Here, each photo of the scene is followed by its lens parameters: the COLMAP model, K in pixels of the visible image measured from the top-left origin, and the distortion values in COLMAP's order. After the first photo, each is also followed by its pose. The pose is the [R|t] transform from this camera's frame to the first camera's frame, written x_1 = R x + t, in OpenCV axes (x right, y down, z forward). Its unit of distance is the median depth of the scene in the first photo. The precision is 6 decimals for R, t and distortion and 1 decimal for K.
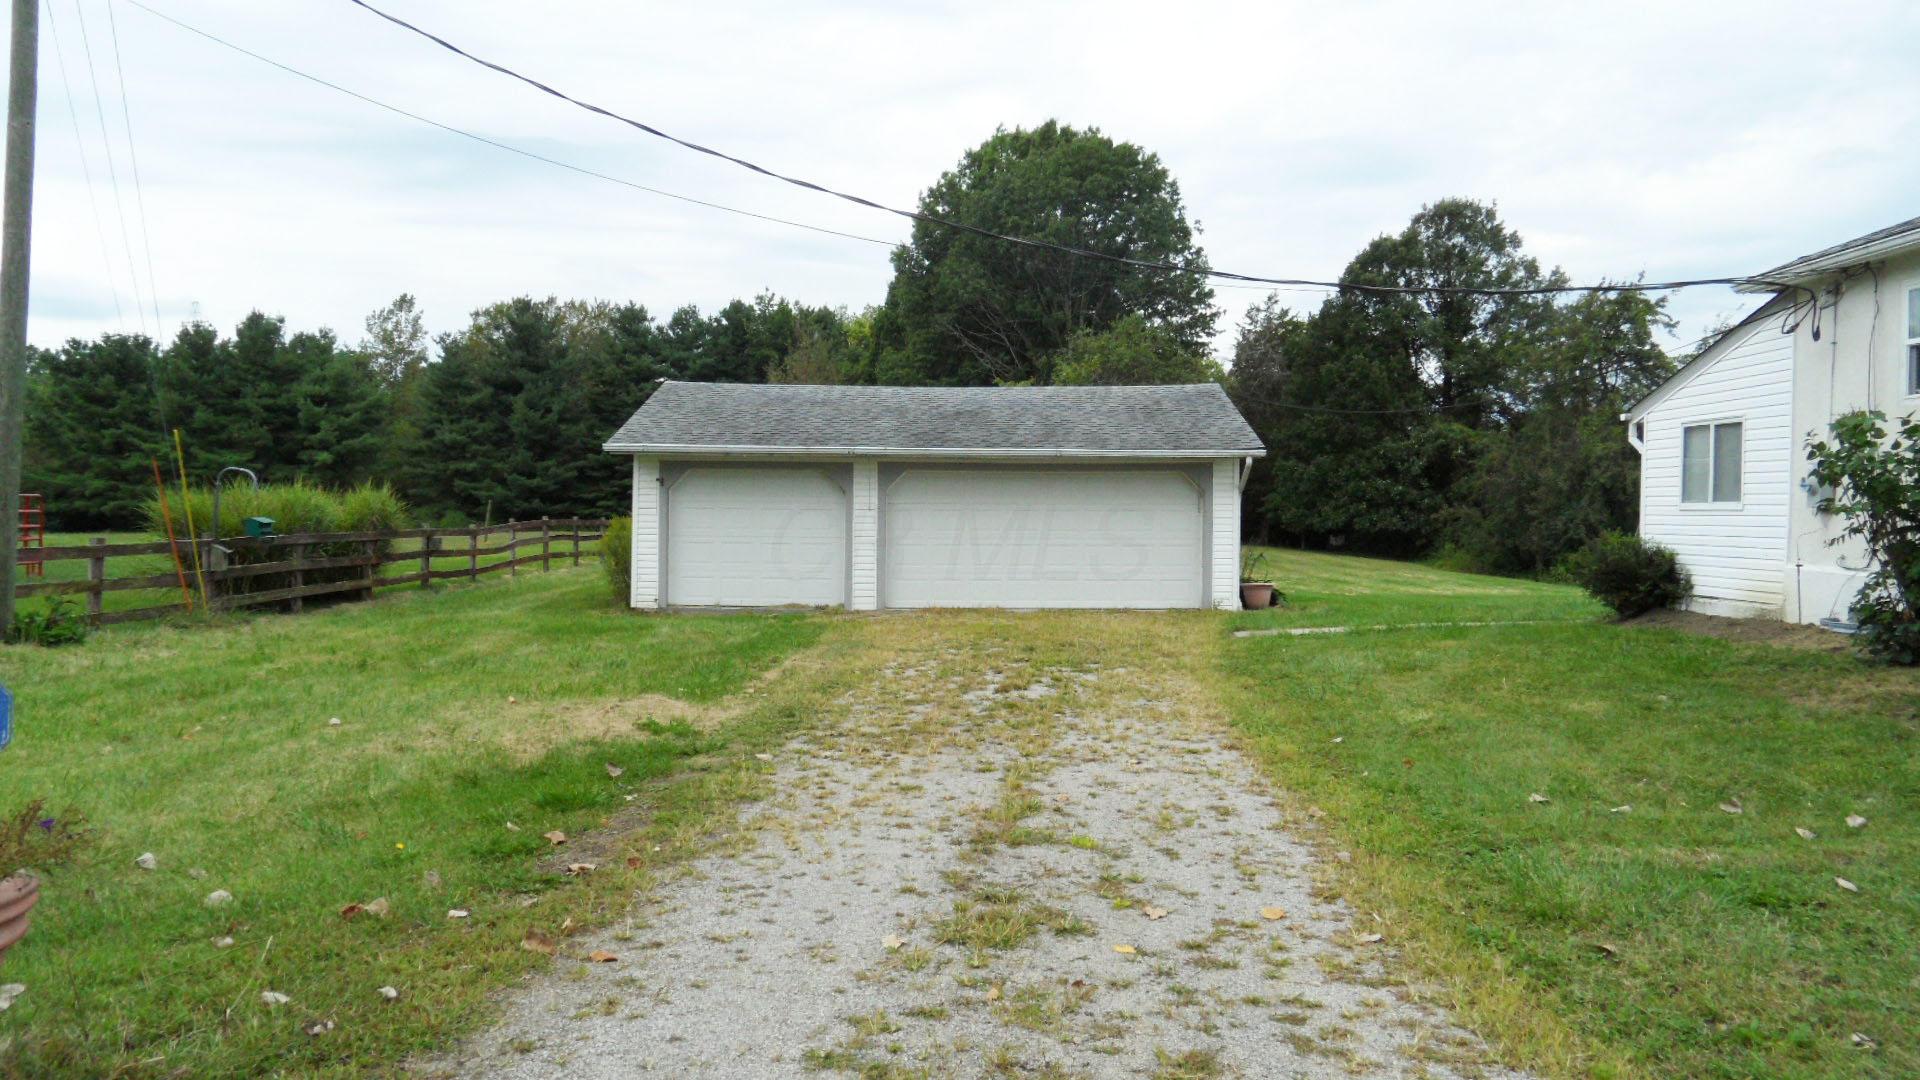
lens RADIAL K [[1445.1, 0, 959.9], [0, 1445.1, 550.8], [0, 0, 1]] dist [-0.005094, -0.004932]
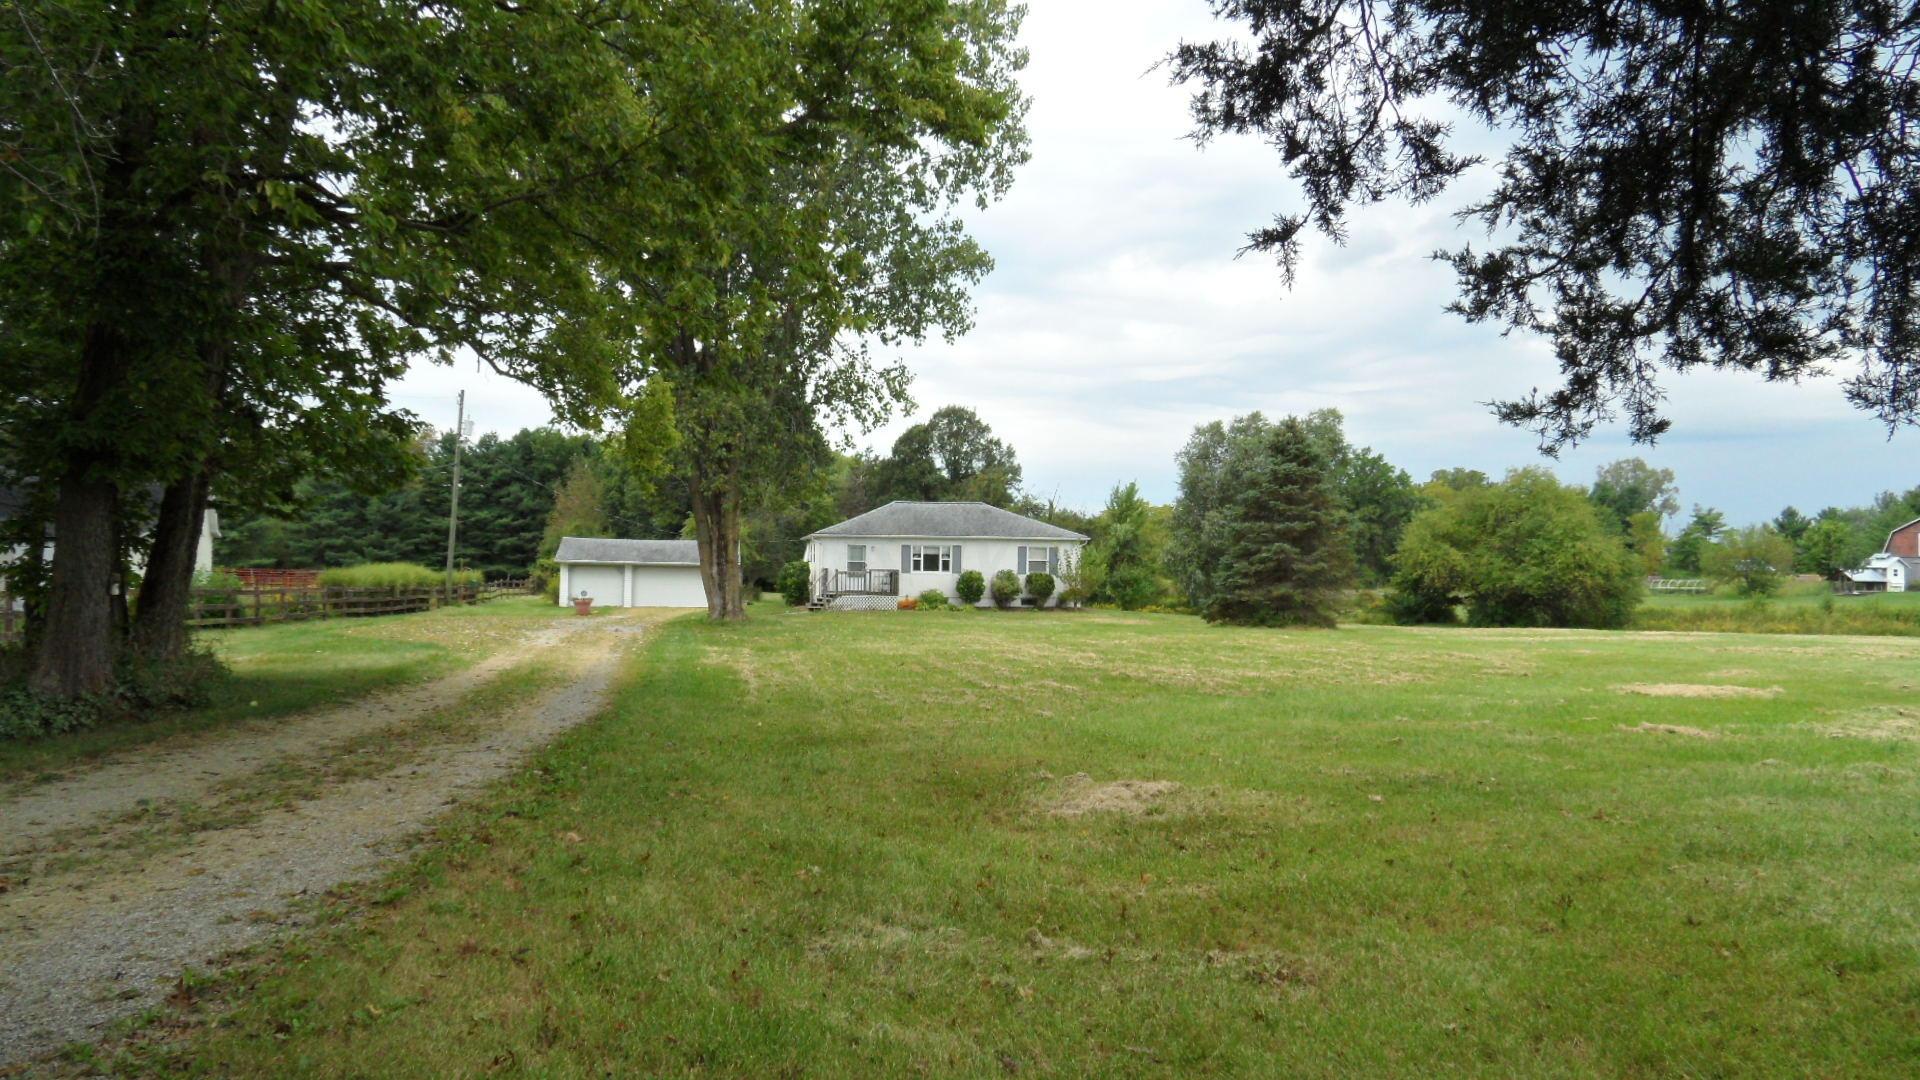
lens RADIAL K [[1445.1, 0, 959.9], [0, 1445.1, 550.8], [0, 0, 1]] dist [-0.005094, -0.004932]
pose [[0.984216, 0.010664, 0.176648, 0.031277], [-0.003229, 0.999099, -0.042319, 0.014446], [-0.176940, 0.041081, 0.983364, -0.759654]]
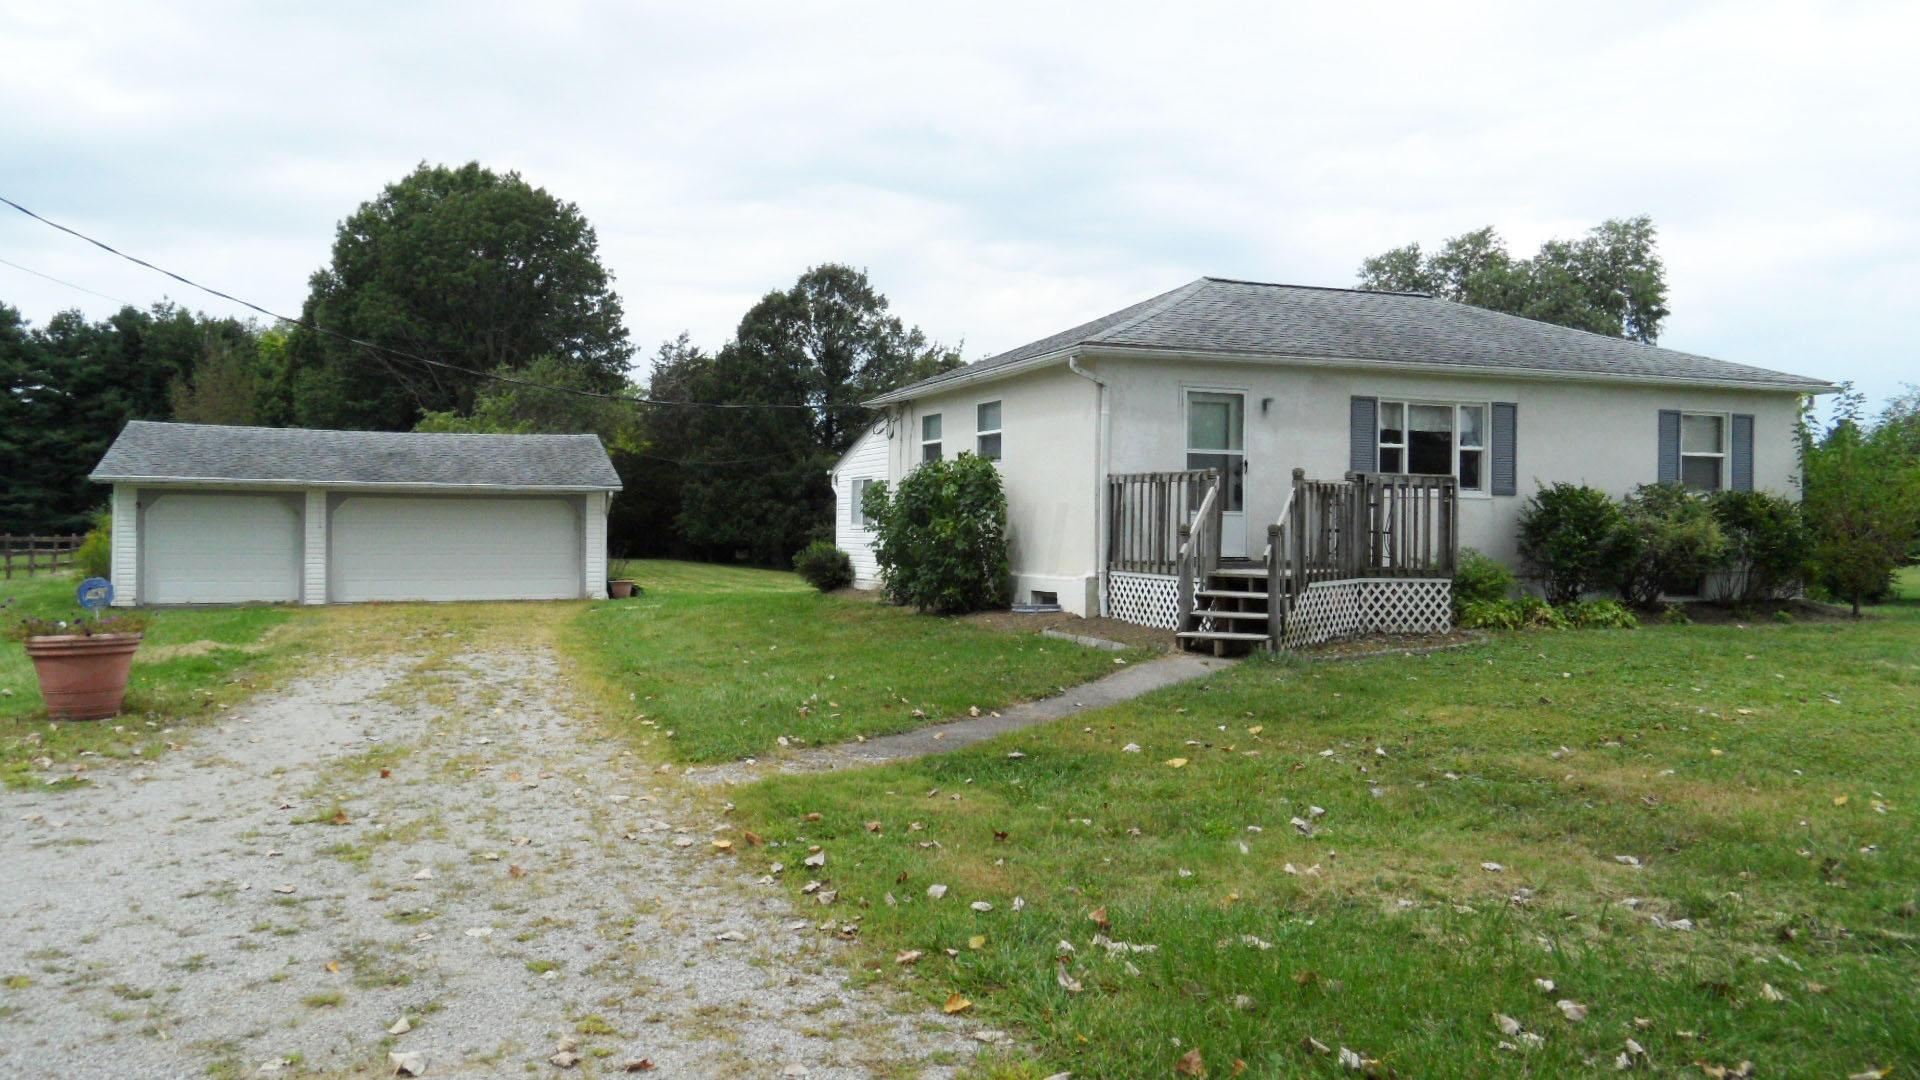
lens RADIAL K [[1445.1, 0, 959.9], [0, 1445.1, 550.8], [0, 0, 1]] dist [-0.005094, -0.004932]
pose [[0.927368, -0.004218, 0.374126, -0.003934], [0.008673, 0.999910, -0.010225, 0.003254], [-0.374049, 0.012727, 0.927322, -0.127619]]
